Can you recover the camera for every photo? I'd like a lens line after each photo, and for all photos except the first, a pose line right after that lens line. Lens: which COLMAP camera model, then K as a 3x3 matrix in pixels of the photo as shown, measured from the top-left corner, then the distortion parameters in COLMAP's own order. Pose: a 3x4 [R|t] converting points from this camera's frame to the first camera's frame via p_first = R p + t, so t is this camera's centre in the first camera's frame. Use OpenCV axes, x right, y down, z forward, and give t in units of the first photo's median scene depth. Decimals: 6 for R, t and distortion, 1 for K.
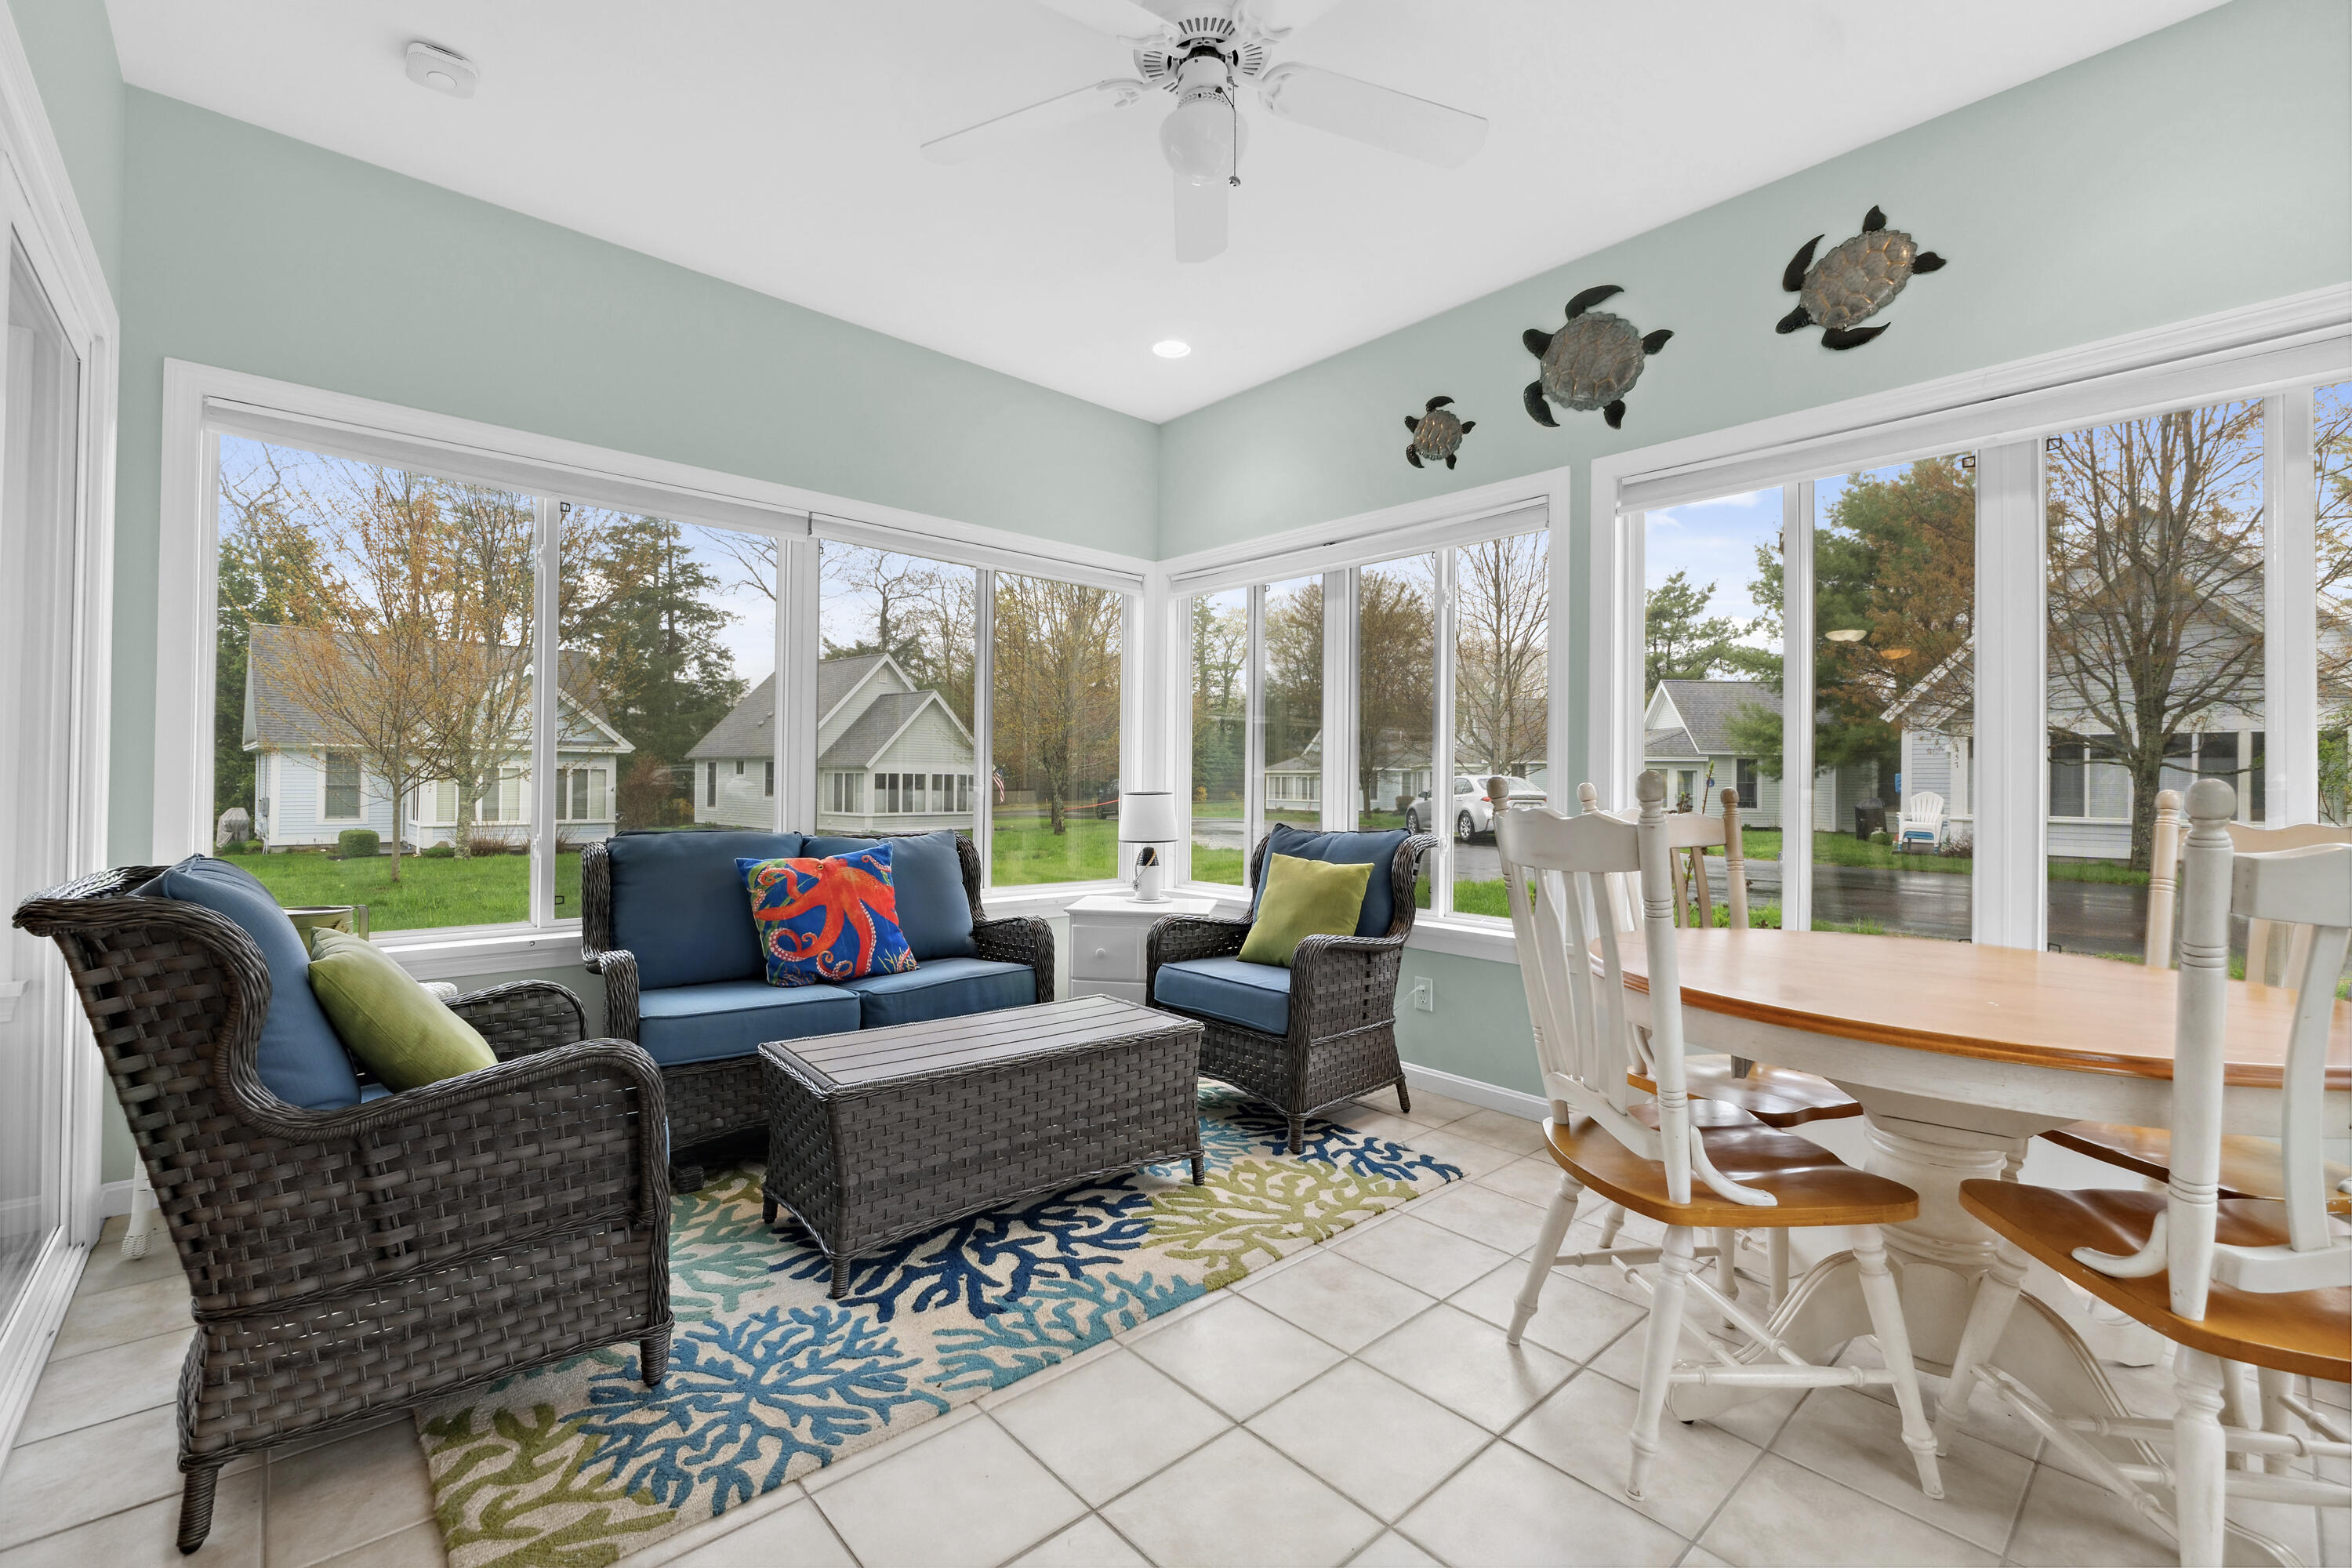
lens RADIAL K [[999.2, 0, 1184.6], [0, 999.2, 780.4], [0, 0, 1]] dist [0.000843, -0.000103]
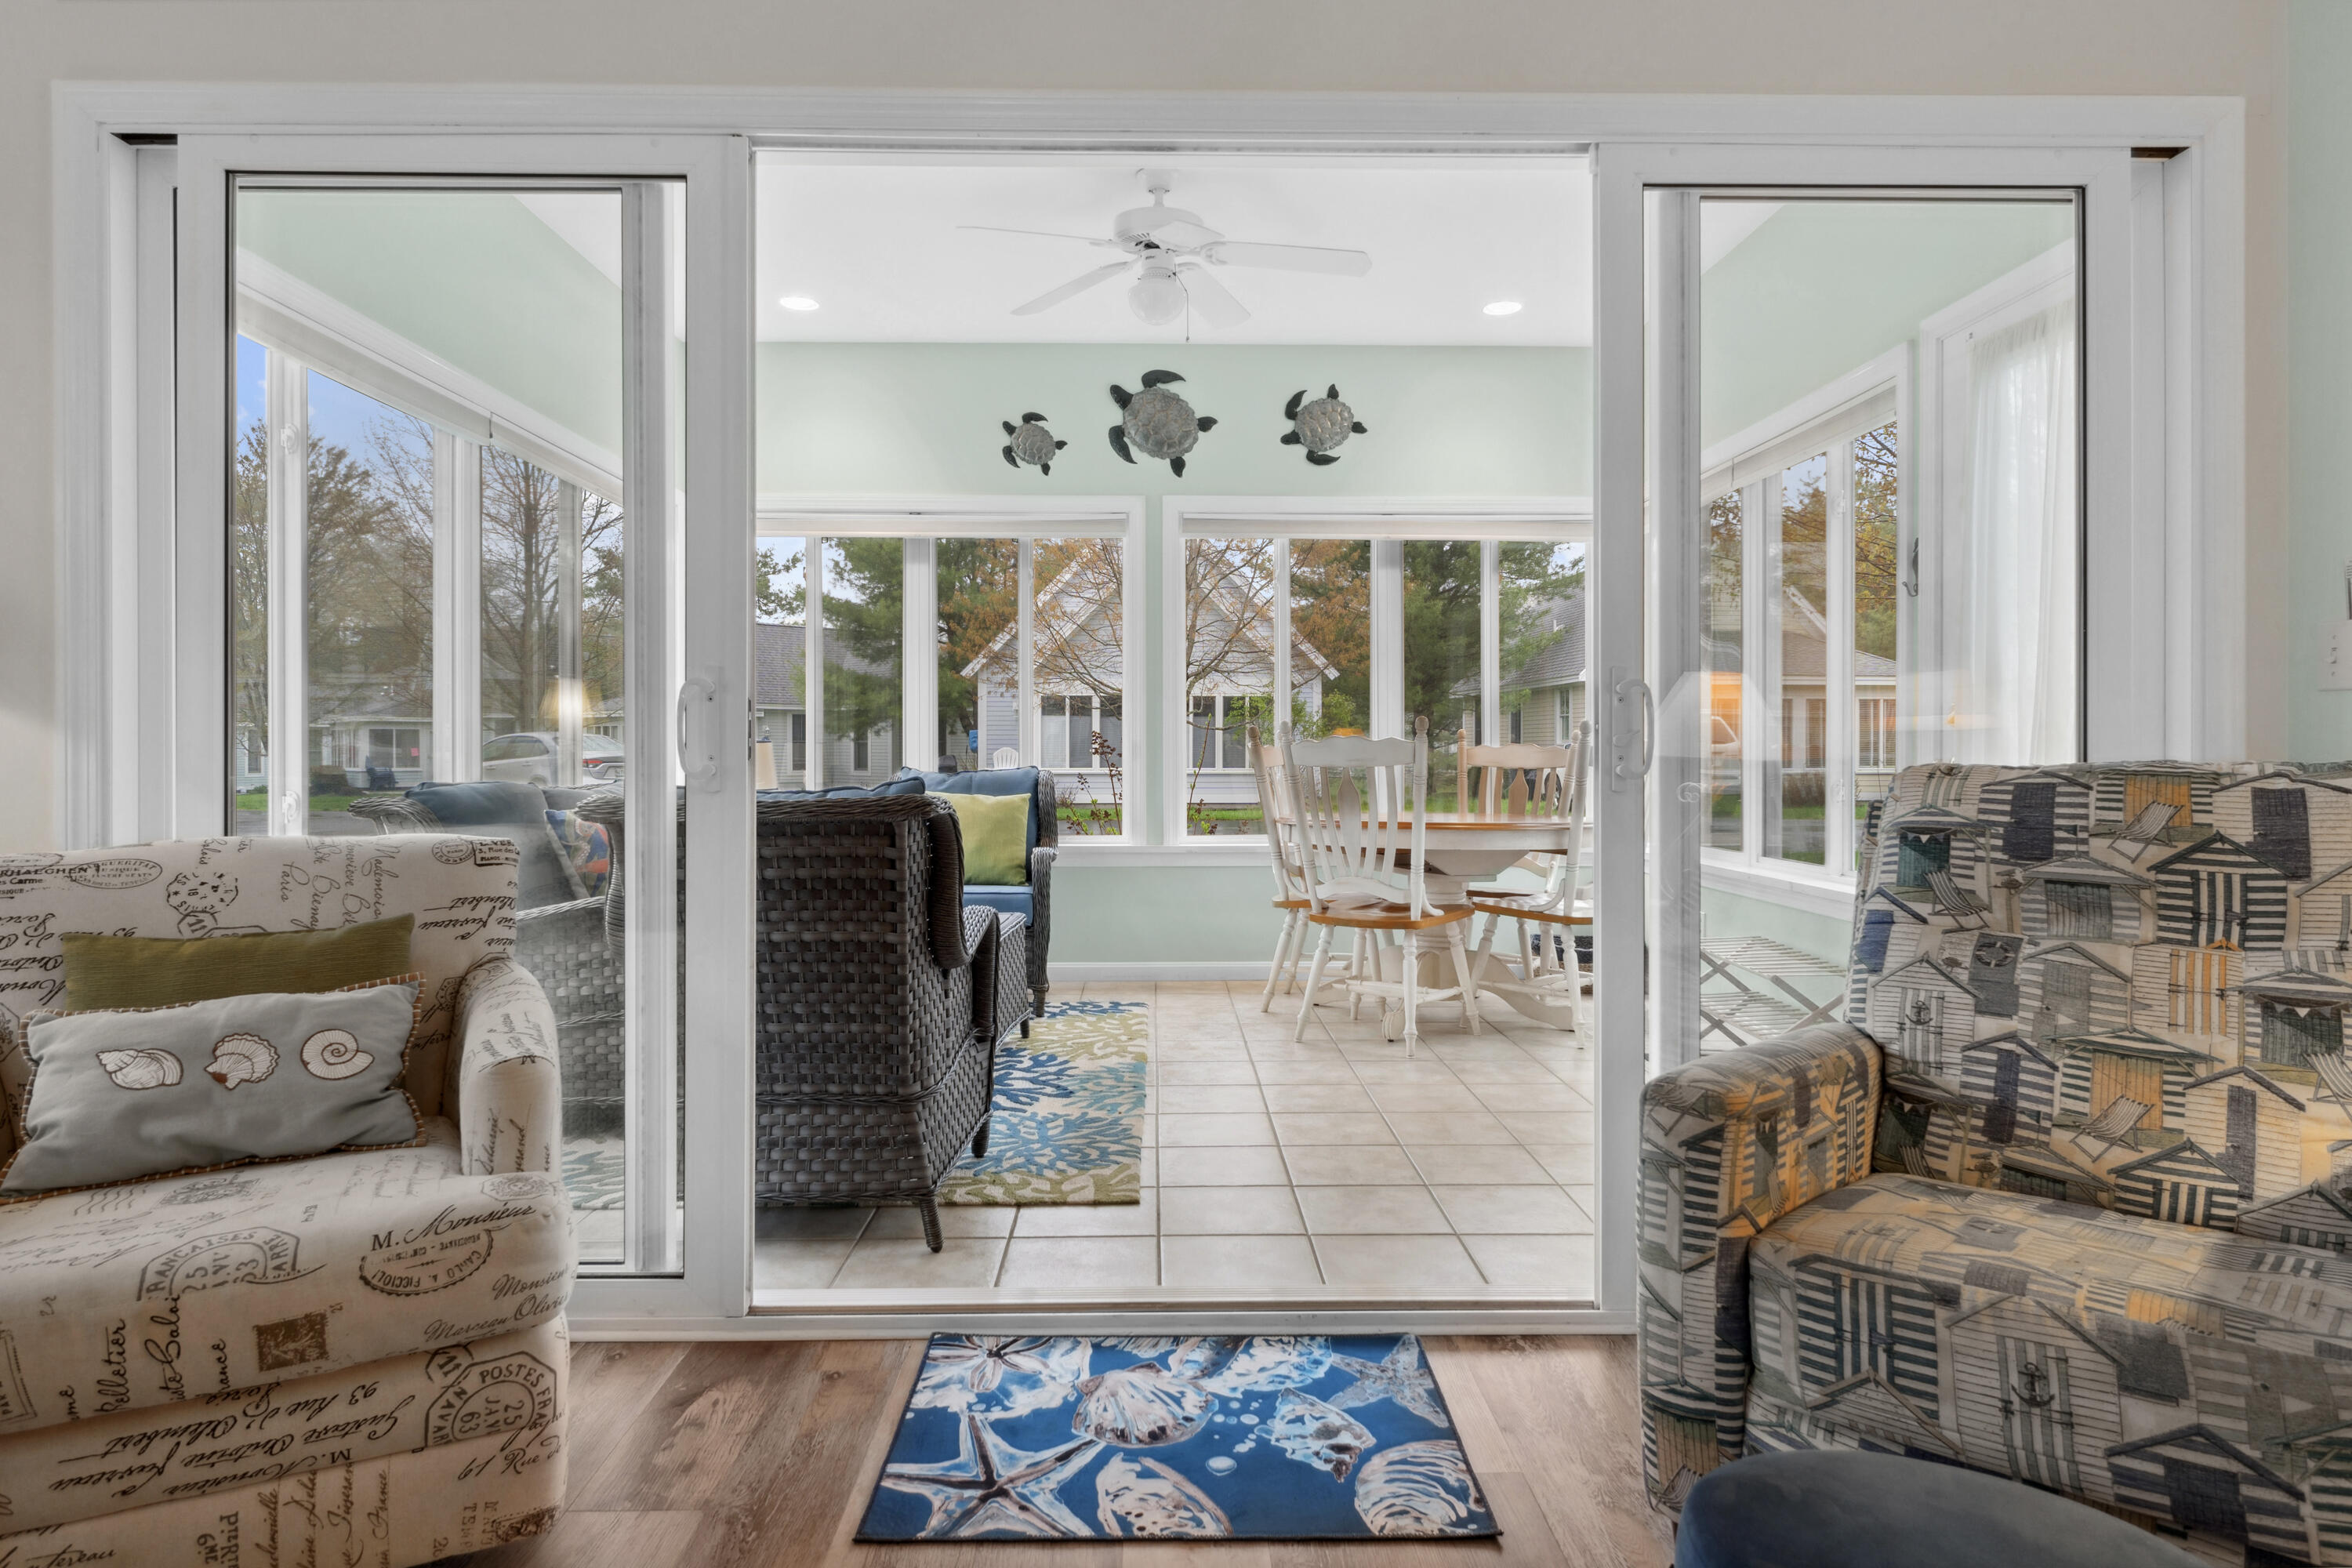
lens RADIAL K [[1289.9, 0, 1177.1], [0, 1289.9, 765.1], [0, 0, 1]] dist [-0.002523, -0.000508]
pose [[0.663469, -0.019215, 0.747957, -0.936684], [0.003875, 0.999745, 0.022247, 0.014923], [-0.748194, -0.011862, 0.663375, -0.211251]]
